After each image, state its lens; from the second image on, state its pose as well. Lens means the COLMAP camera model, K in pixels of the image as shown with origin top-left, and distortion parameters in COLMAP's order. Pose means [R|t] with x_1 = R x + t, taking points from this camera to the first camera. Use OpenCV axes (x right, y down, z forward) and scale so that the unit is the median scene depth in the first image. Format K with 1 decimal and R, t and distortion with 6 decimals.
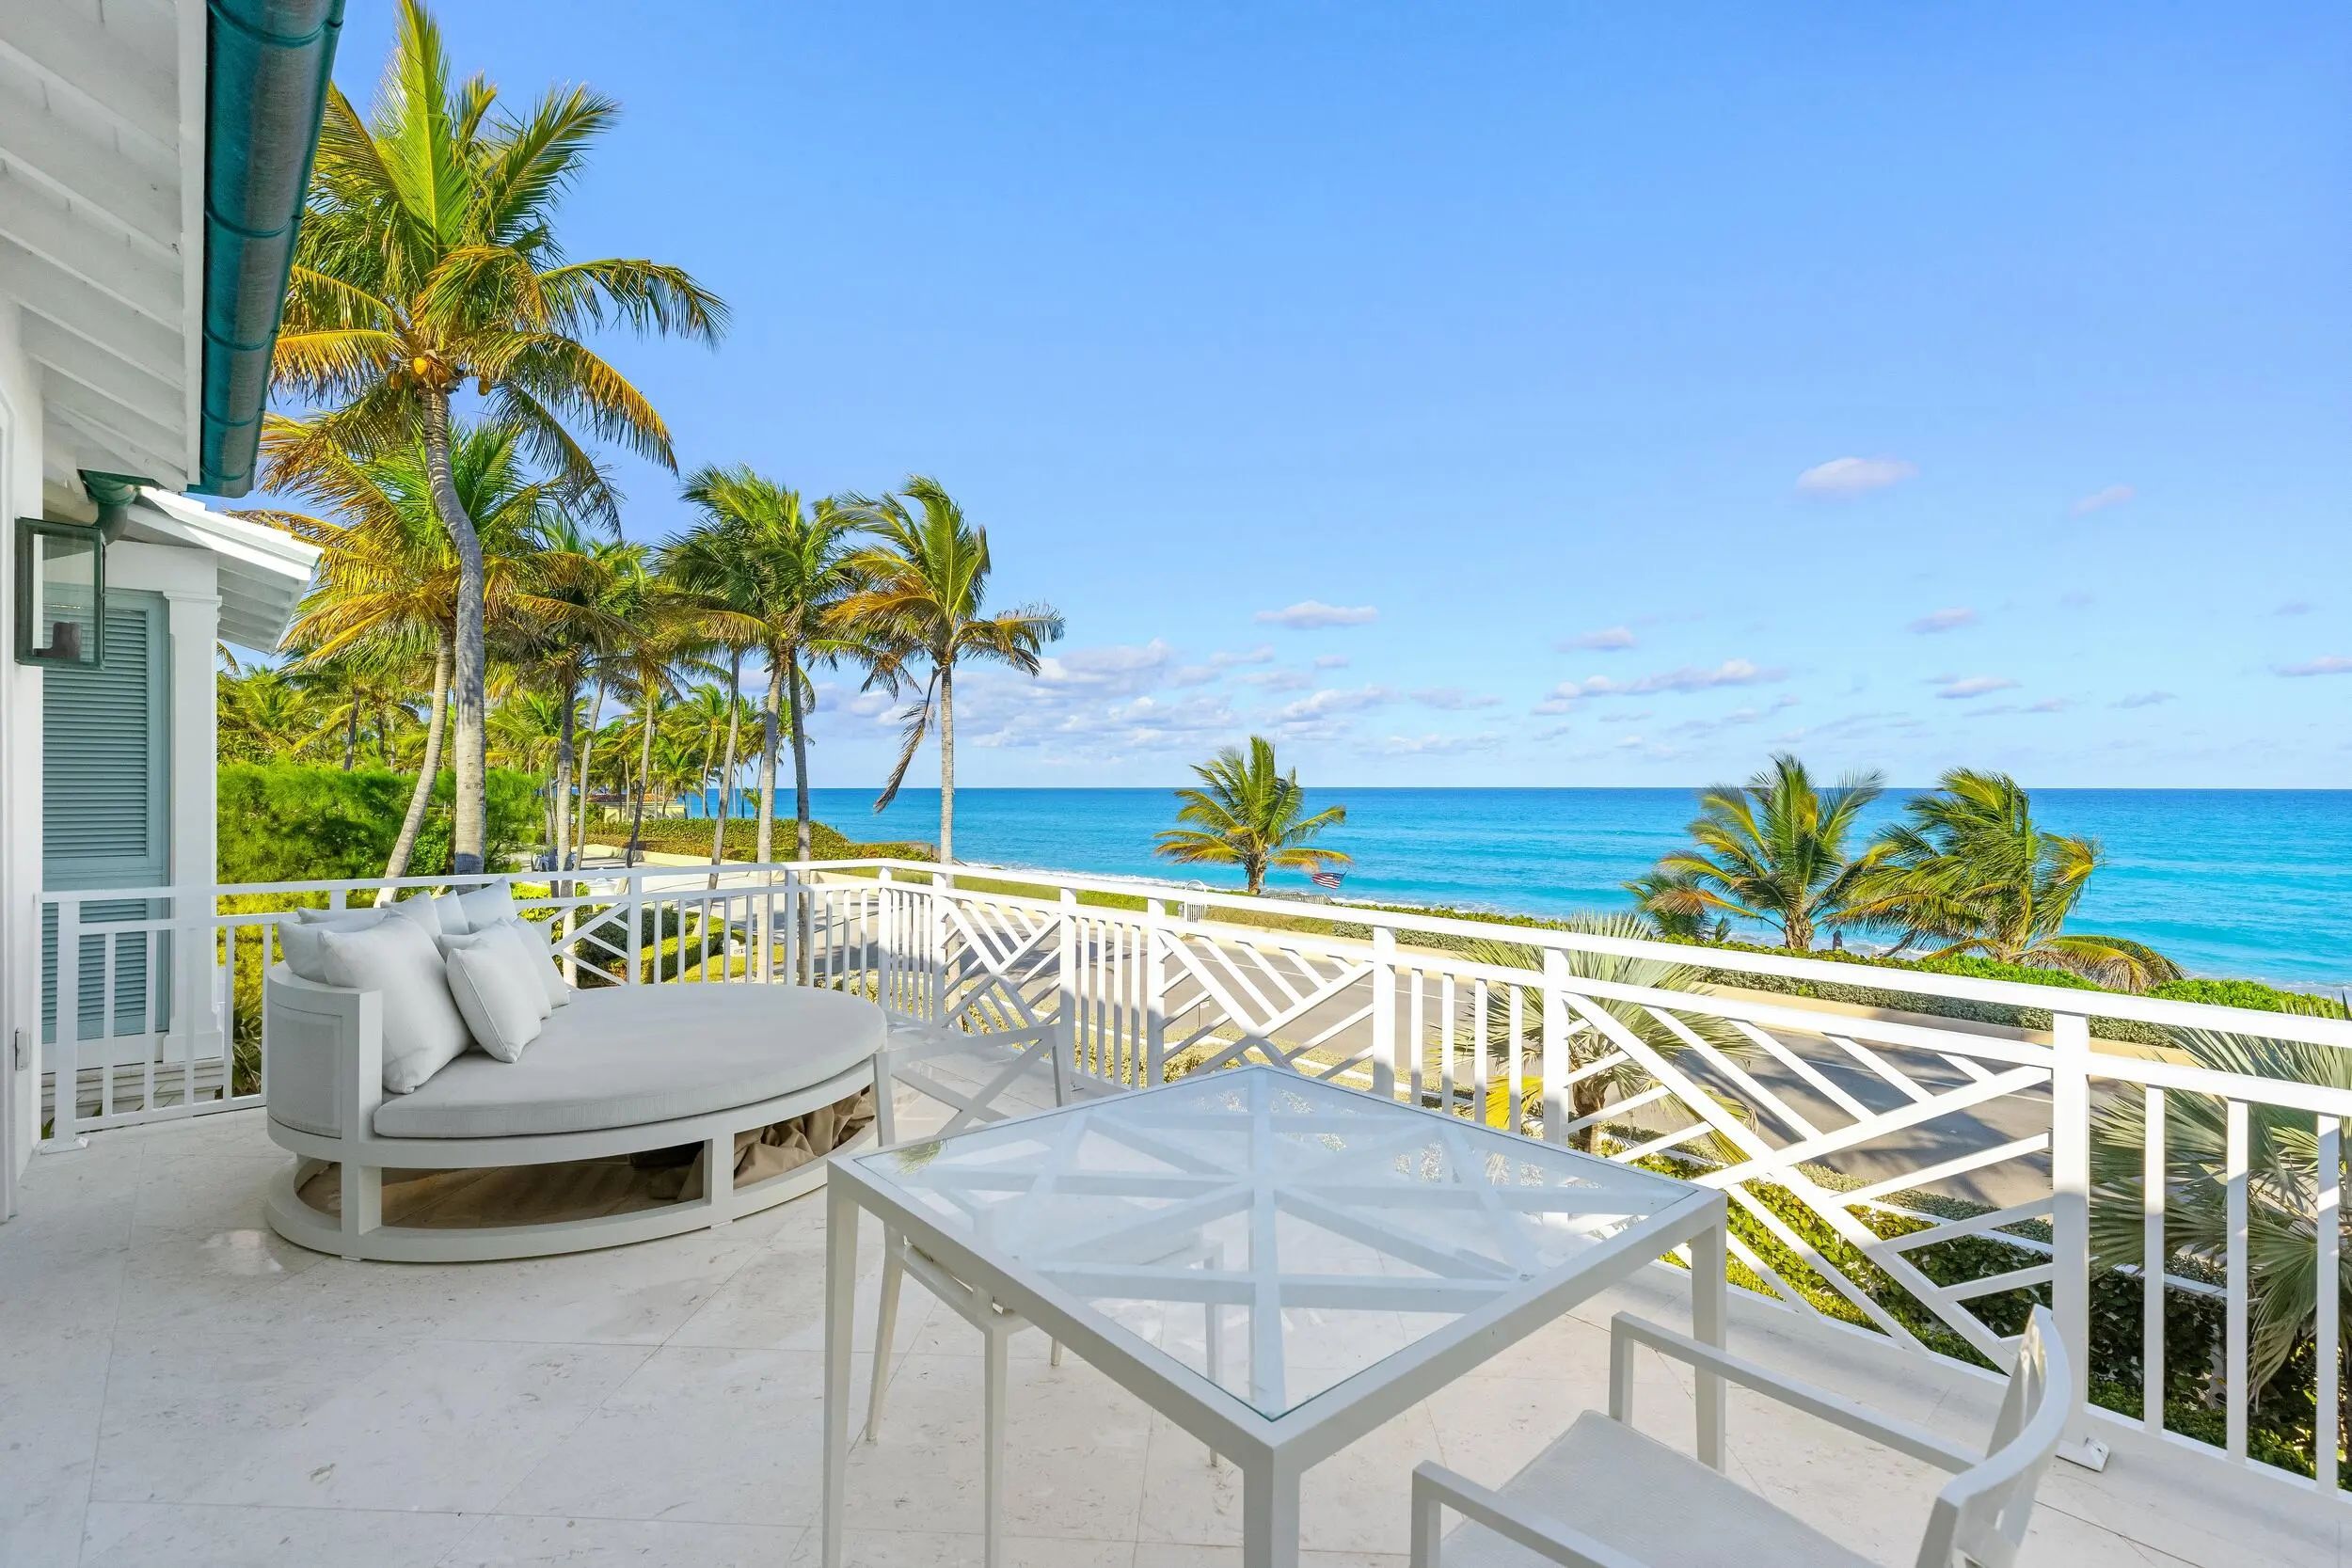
lens RADIAL K [[1066.9, 0, 1163.9], [0, 1066.9, 773.7], [0, 0, 1]] dist [0.002936, 0.001891]
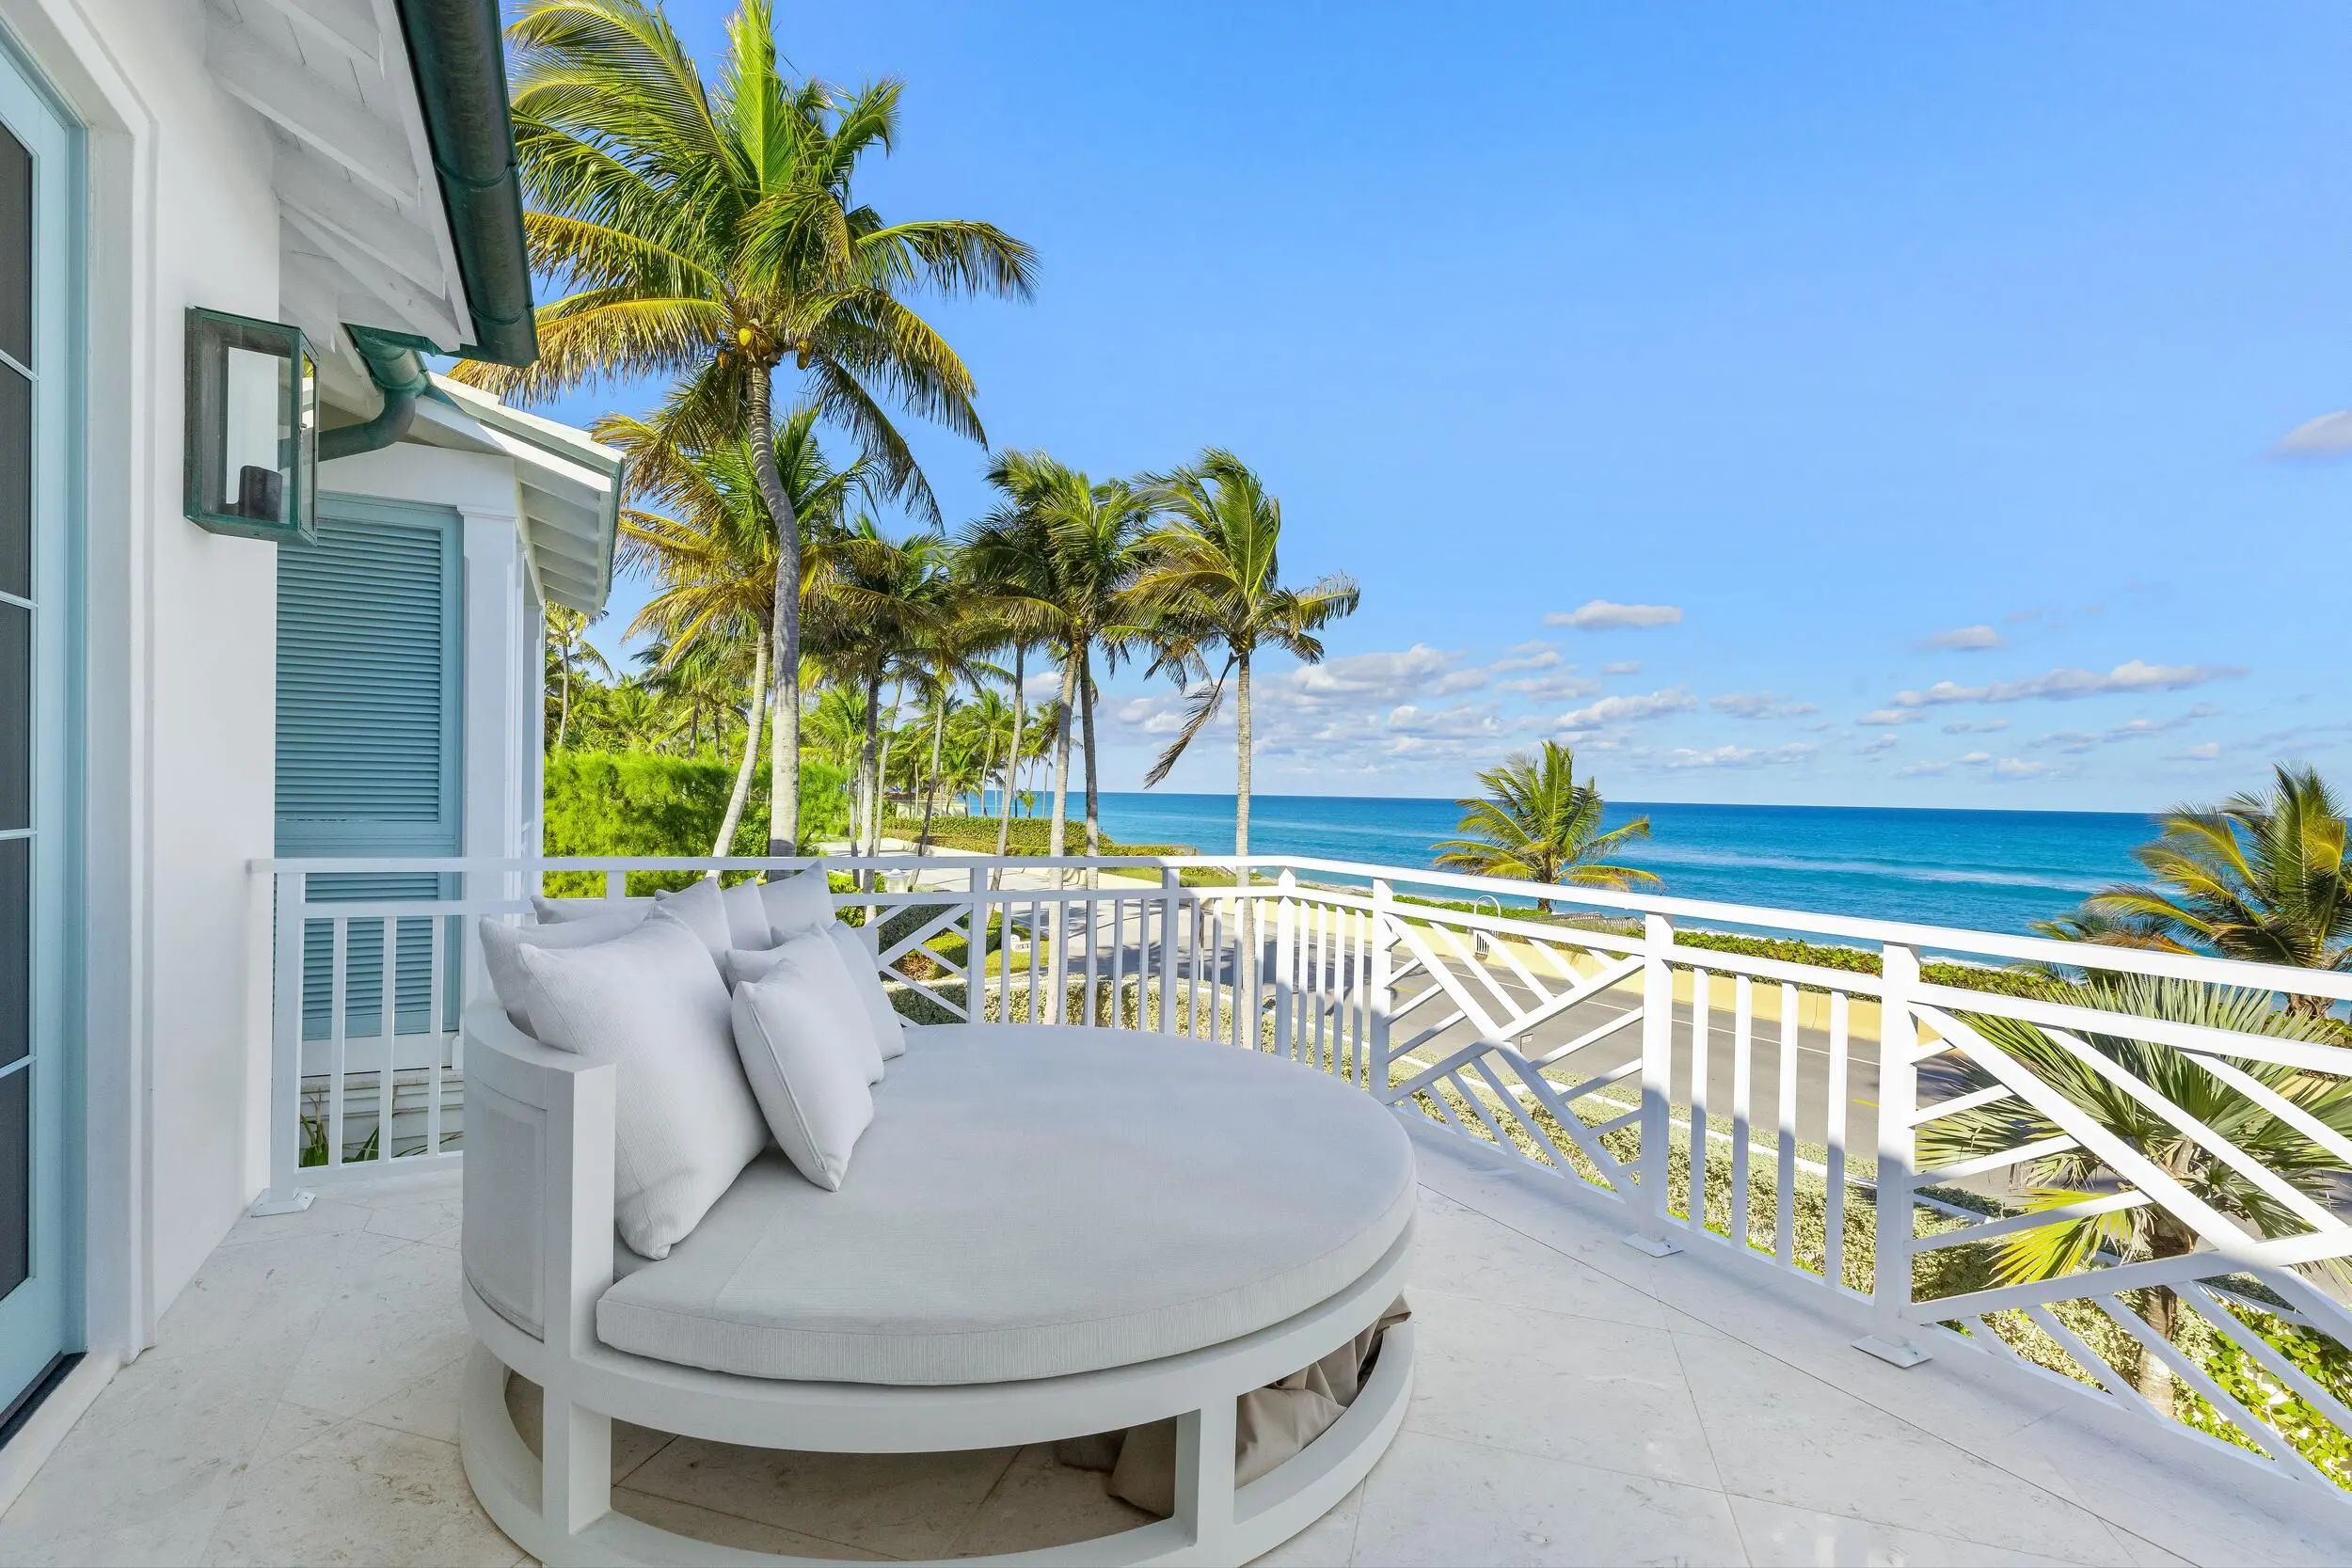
lens RADIAL K [[1066.9, 0, 1178.4], [0, 1066.9, 801.0], [0, 0, 1]] dist [0.002936, 0.001891]
pose [[0.974675, 0.023958, -0.222340, -0.073897], [-0.020031, 0.999601, 0.019904, 0.011974], [0.222728, -0.014946, 0.974766, 0.117511]]
